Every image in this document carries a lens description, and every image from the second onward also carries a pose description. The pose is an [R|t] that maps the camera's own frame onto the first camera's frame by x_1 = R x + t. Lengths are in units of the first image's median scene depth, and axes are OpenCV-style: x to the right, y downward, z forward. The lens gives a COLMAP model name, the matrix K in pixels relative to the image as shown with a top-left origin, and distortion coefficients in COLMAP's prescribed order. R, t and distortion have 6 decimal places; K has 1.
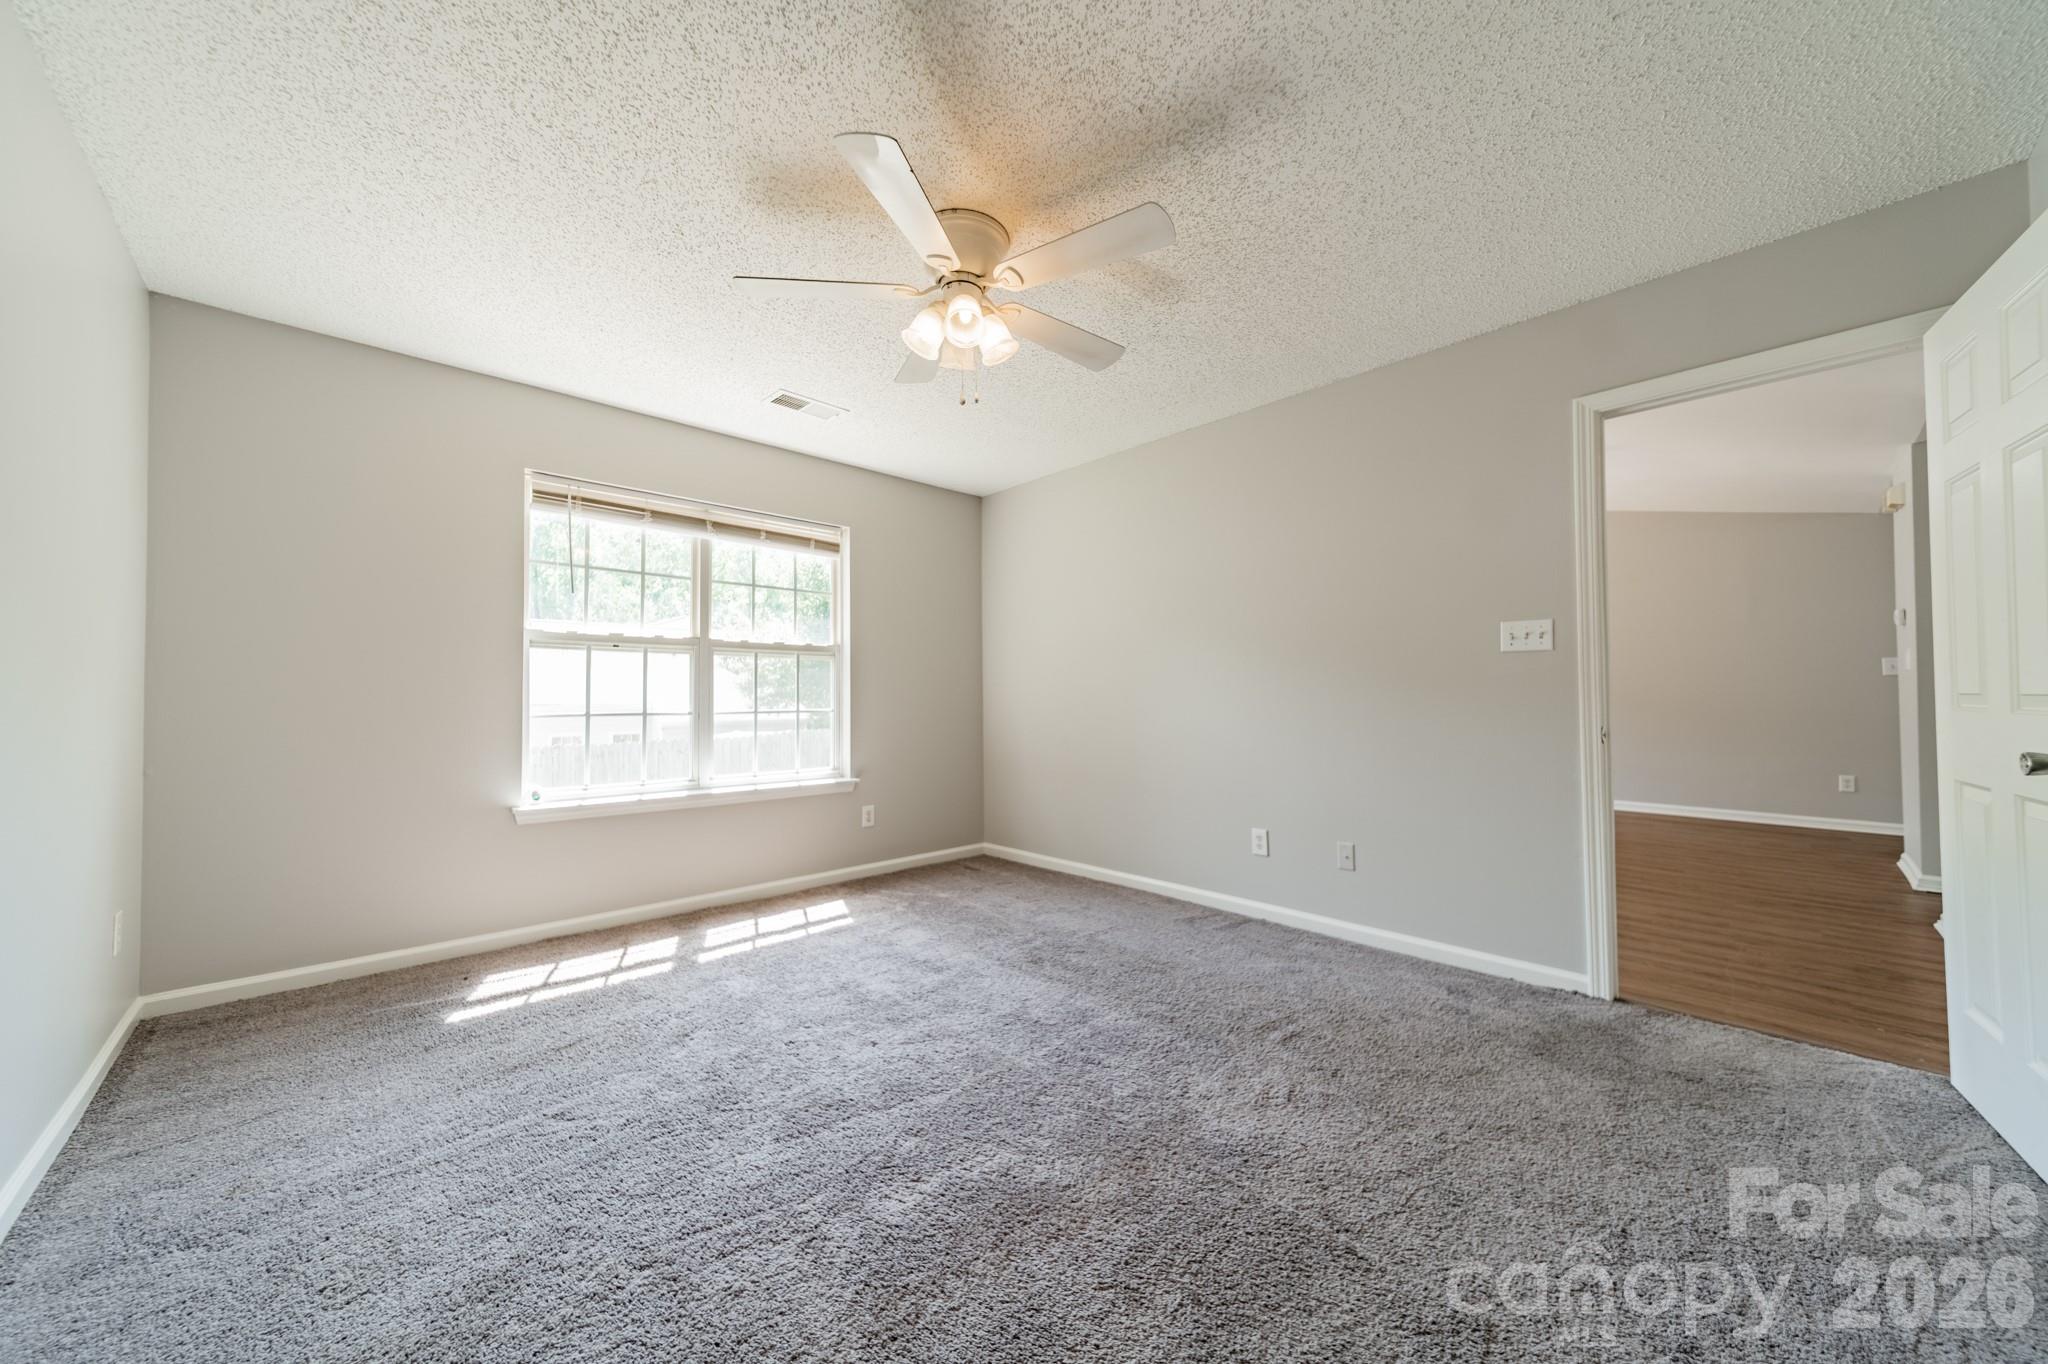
lens RADIAL K [[718.7, 0, 1029.4], [0, 718.7, 692.4], [0, 0, 1]] dist [0.007196, -0.000109]
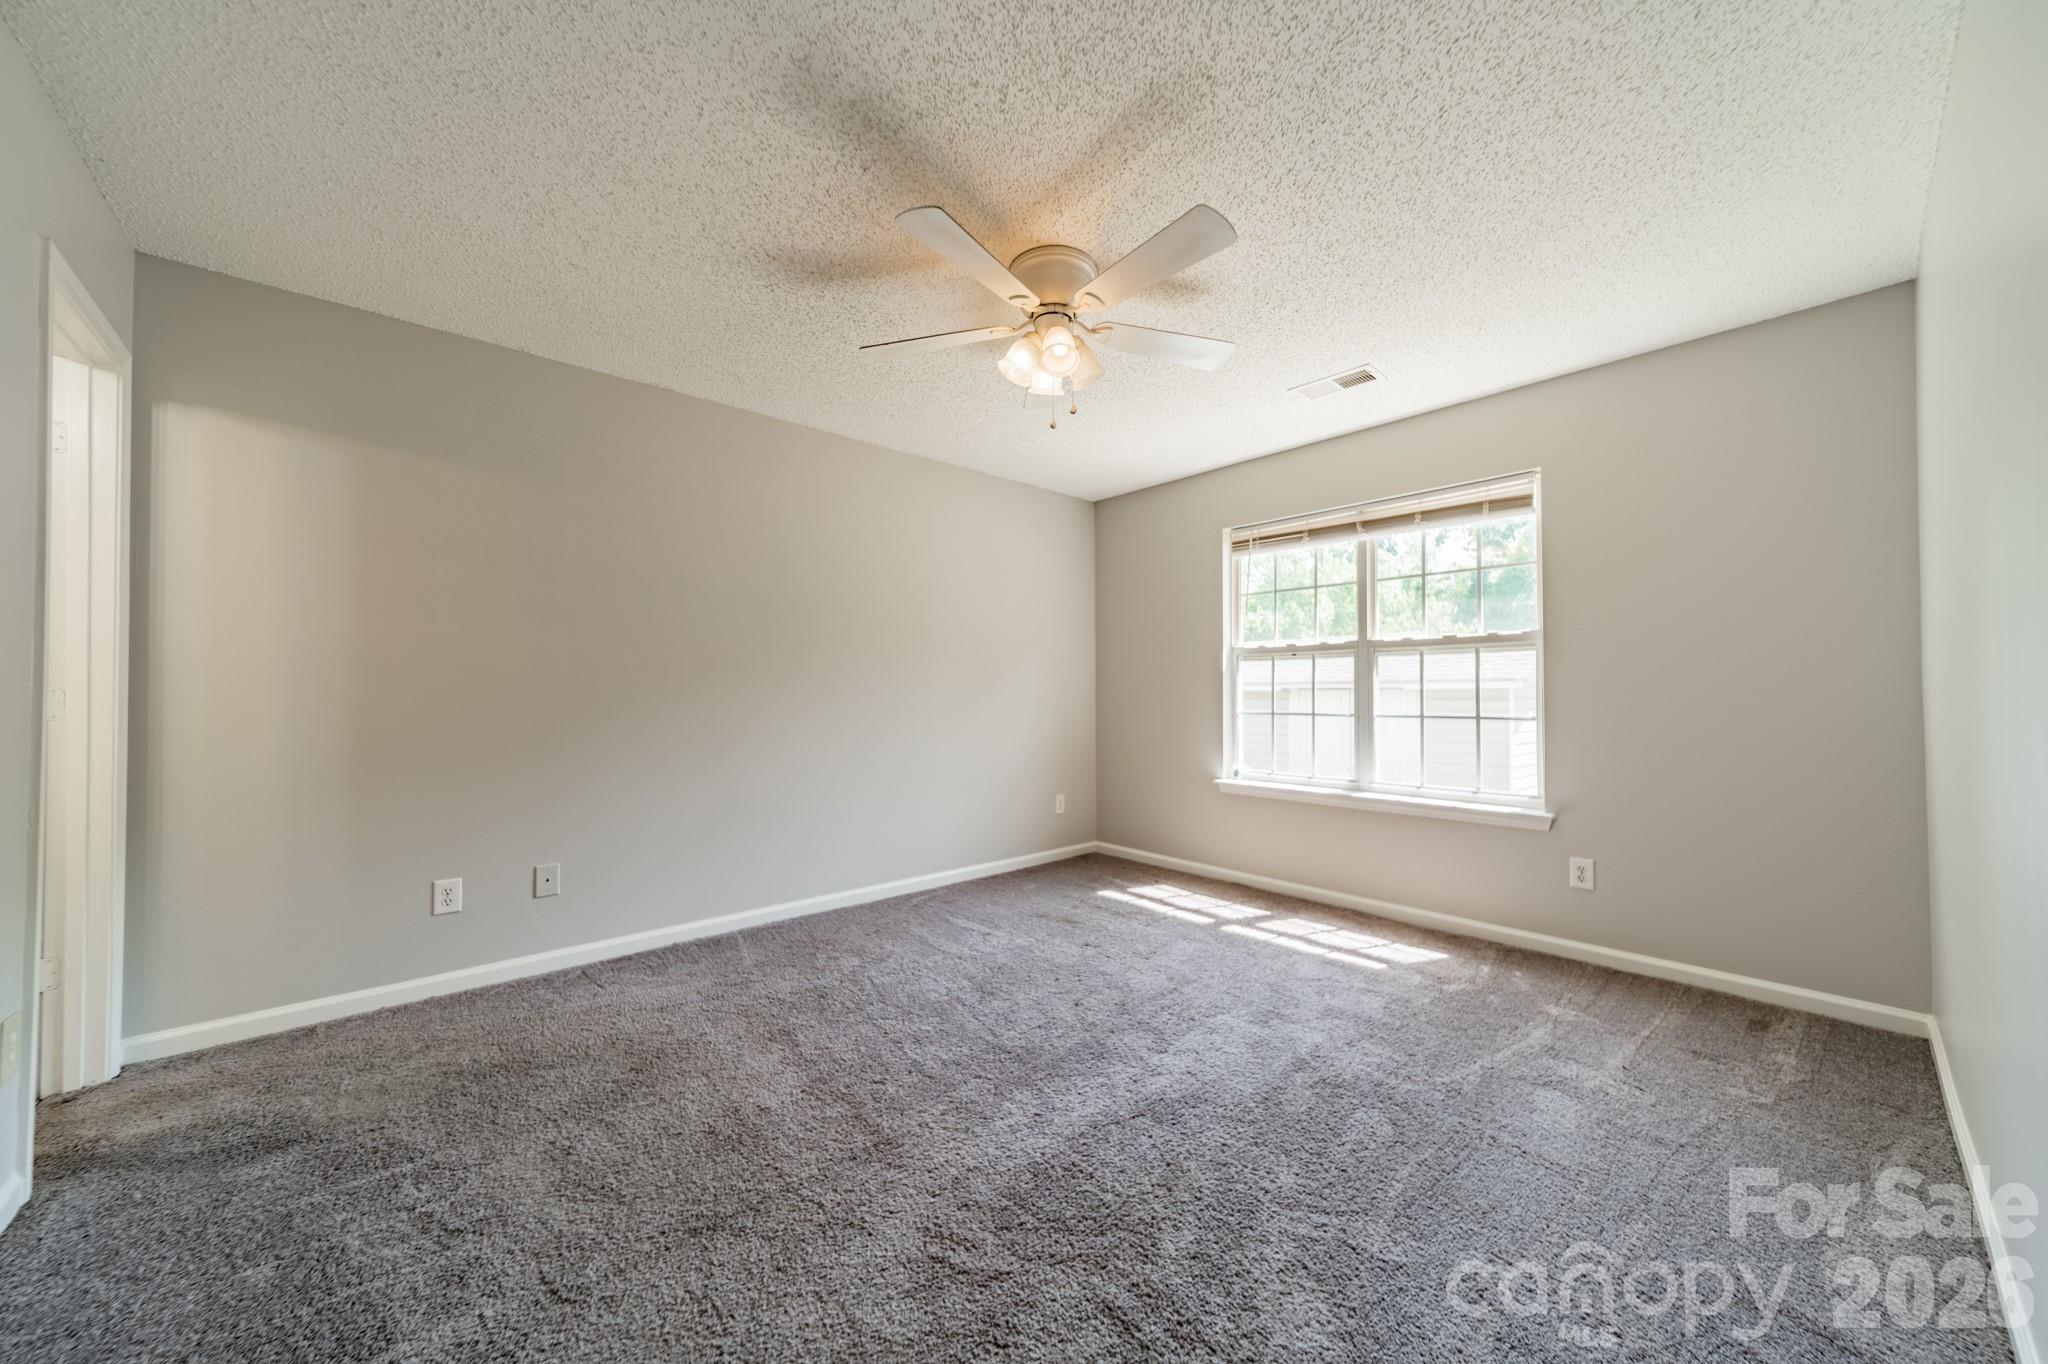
lens RADIAL K [[718.7, 0, 1038.3], [0, 718.7, 685.0], [0, 0, 1]] dist [0.007196, -0.000109]
pose [[-0.008721, -0.013760, -0.999867, 0.591253], [-0.000014, 0.999905, -0.013761, 0.000692], [0.999962, -0.000106, -0.008721, 0.604294]]
